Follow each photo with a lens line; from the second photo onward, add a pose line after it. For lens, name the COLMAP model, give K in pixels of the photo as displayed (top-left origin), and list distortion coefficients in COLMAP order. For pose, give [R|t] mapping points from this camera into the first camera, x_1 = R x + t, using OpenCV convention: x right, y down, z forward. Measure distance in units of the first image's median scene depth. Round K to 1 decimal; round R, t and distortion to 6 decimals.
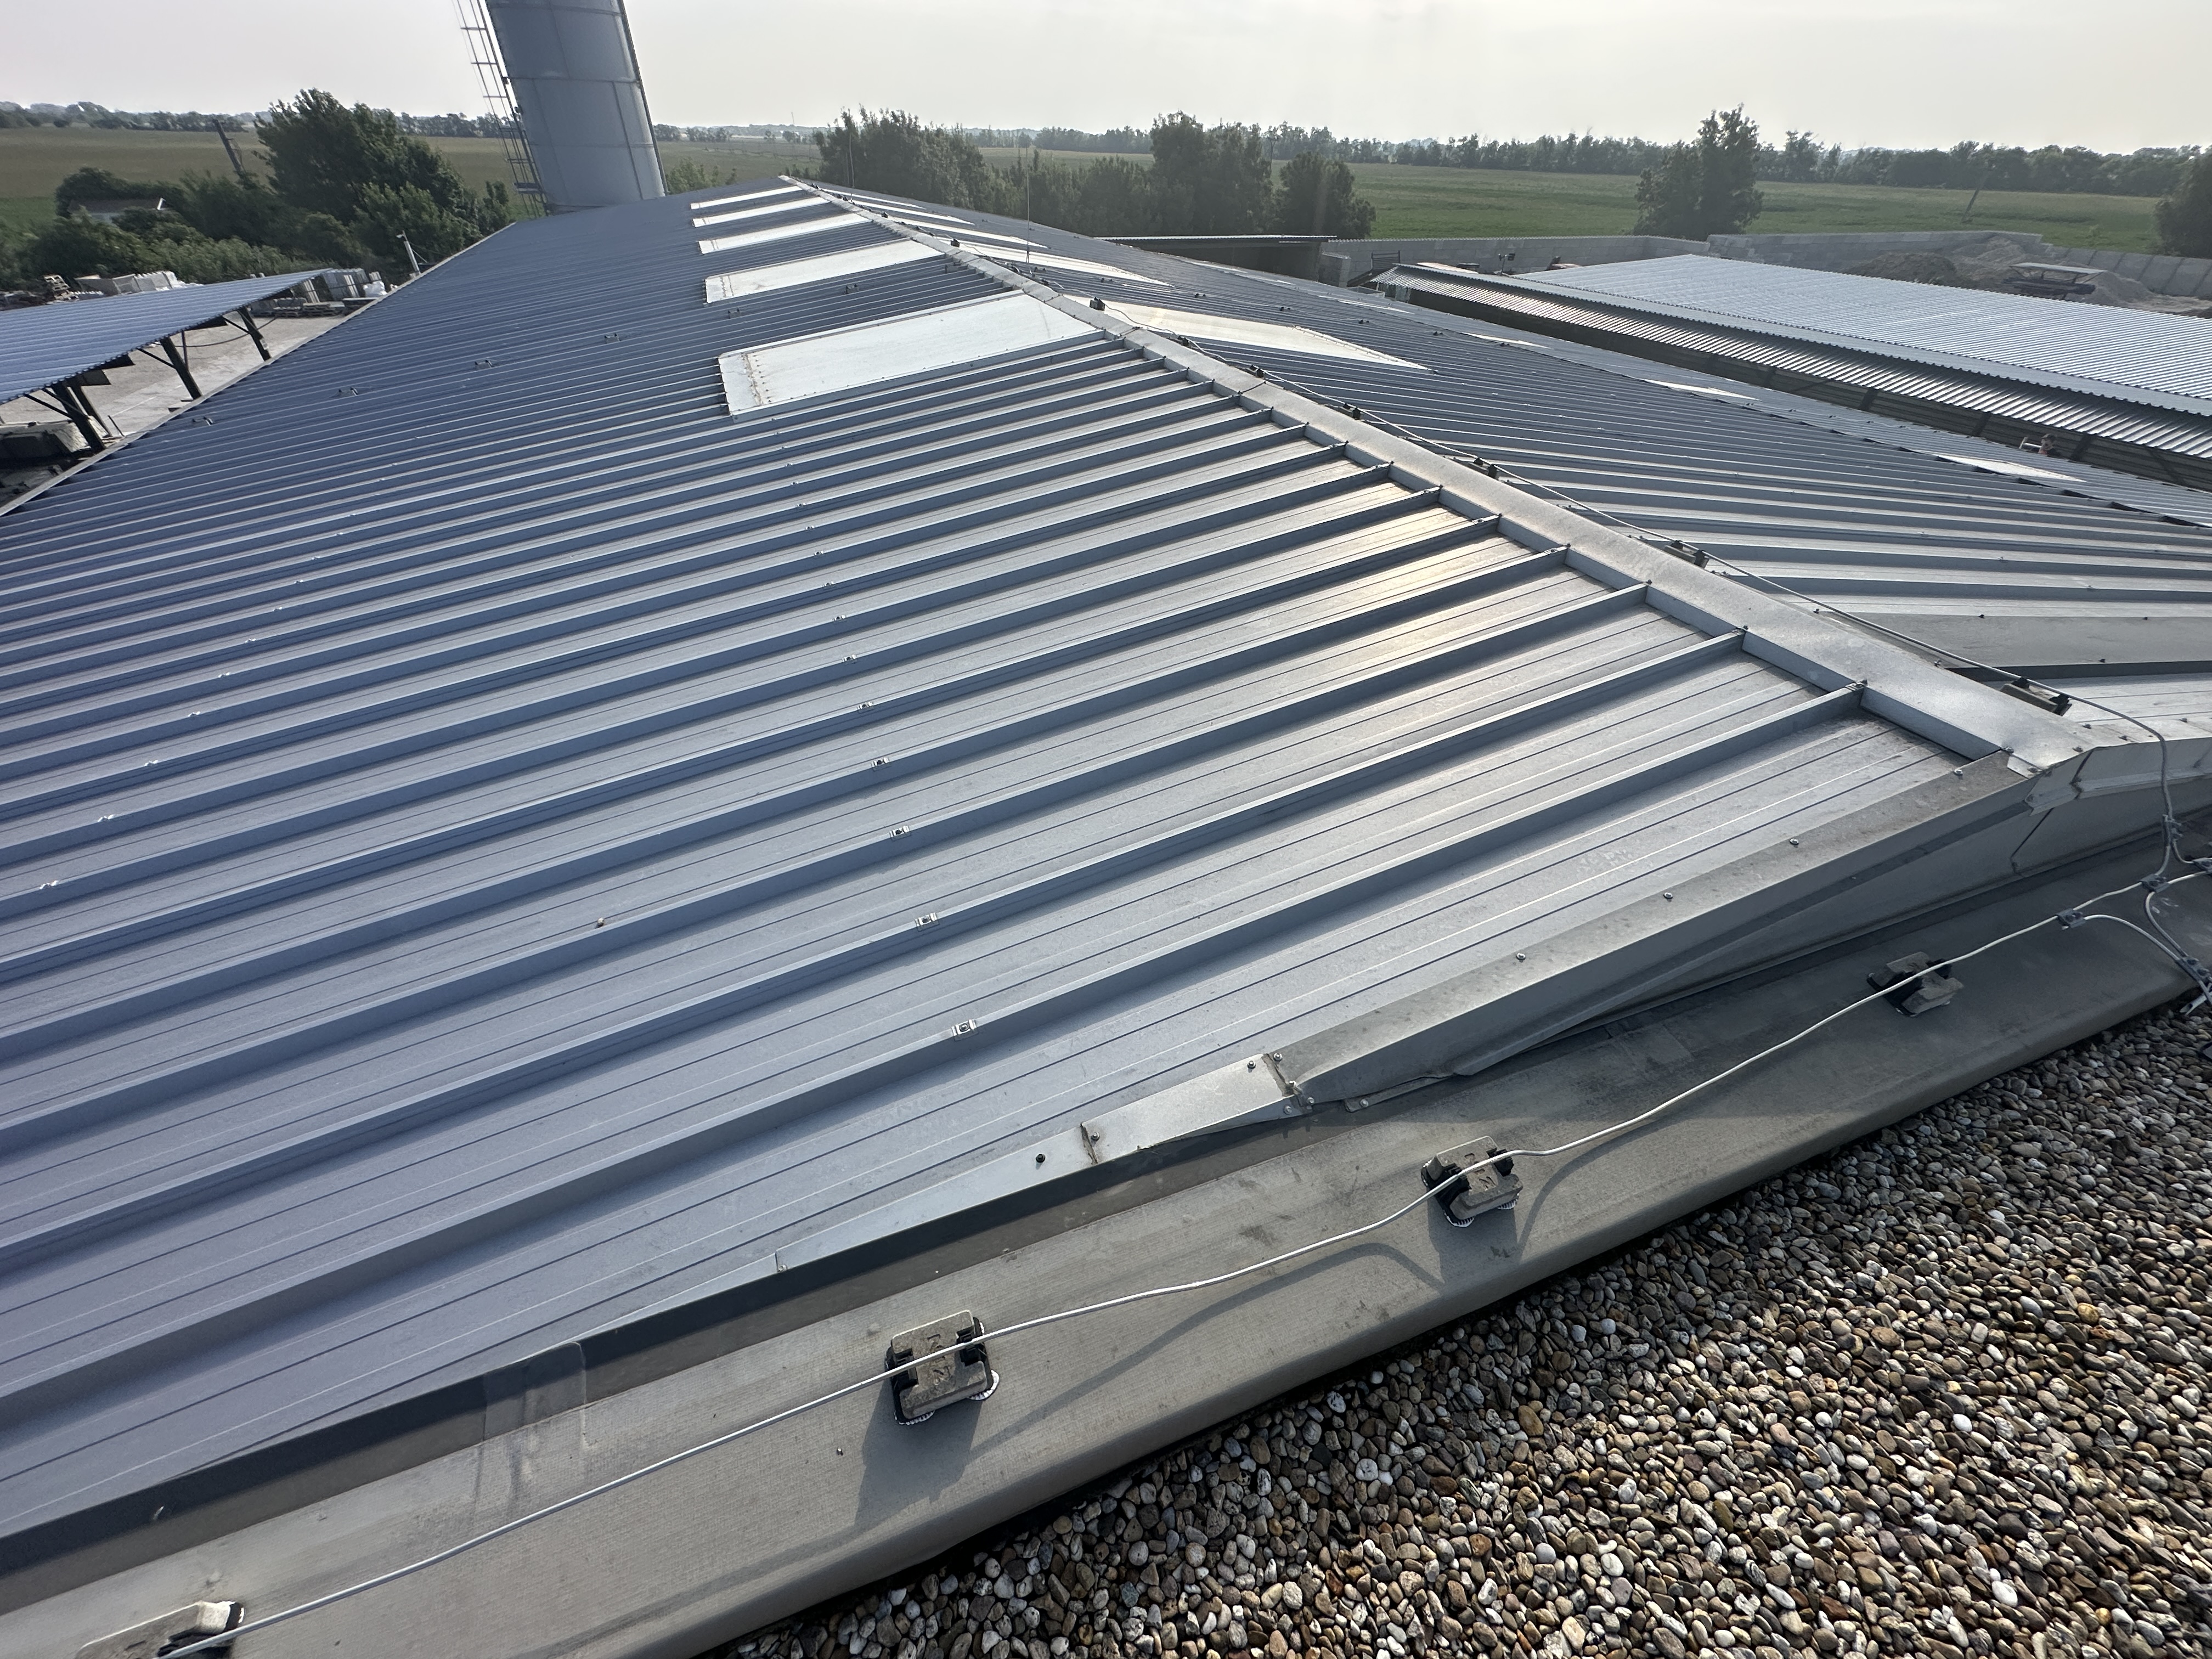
lens RADIAL K [[888.4, 0, 1113.8], [0, 888.4, 824.2], [0, 0, 1]] dist [-0.002730, -0.000226]
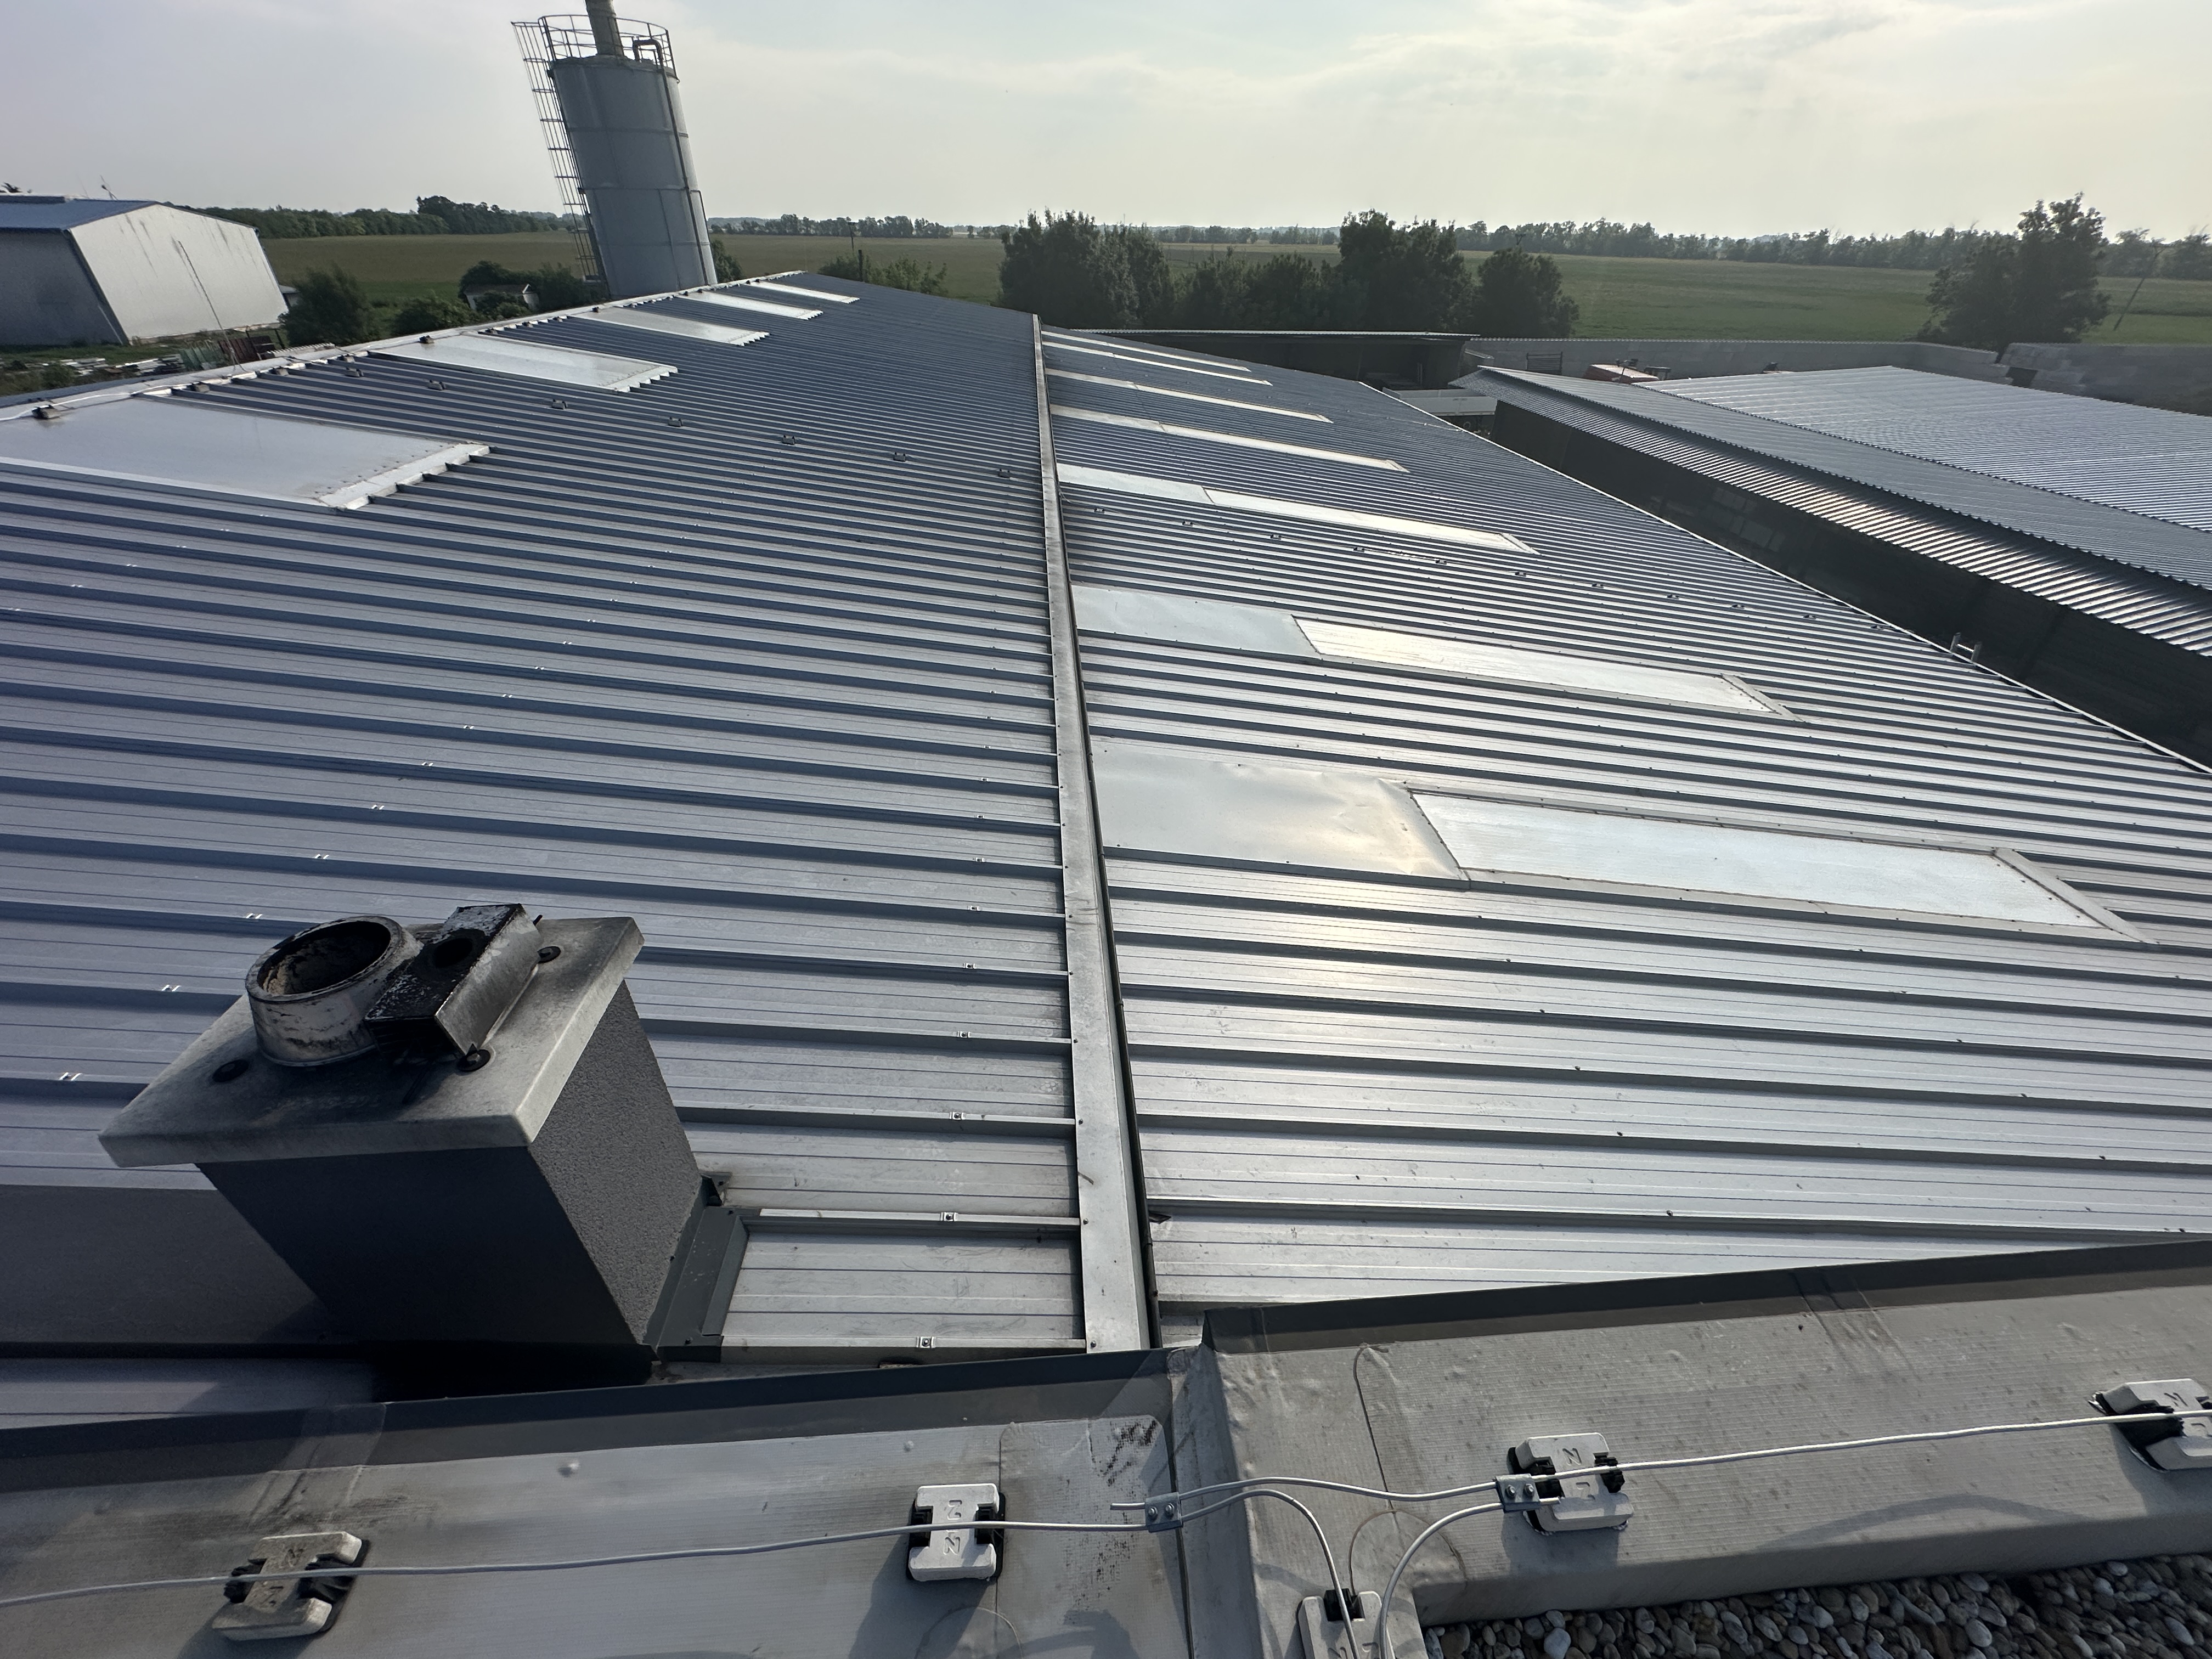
lens RADIAL K [[888.4, 0, 1113.8], [0, 888.4, 824.2], [0, 0, 1]] dist [-0.002730, -0.000226]
pose [[0.957851, 0.154671, -0.242069, 0.138419], [-0.171873, 0.983772, -0.051508, -0.032903], [0.230174, 0.090943, 0.968891, 0.043122]]
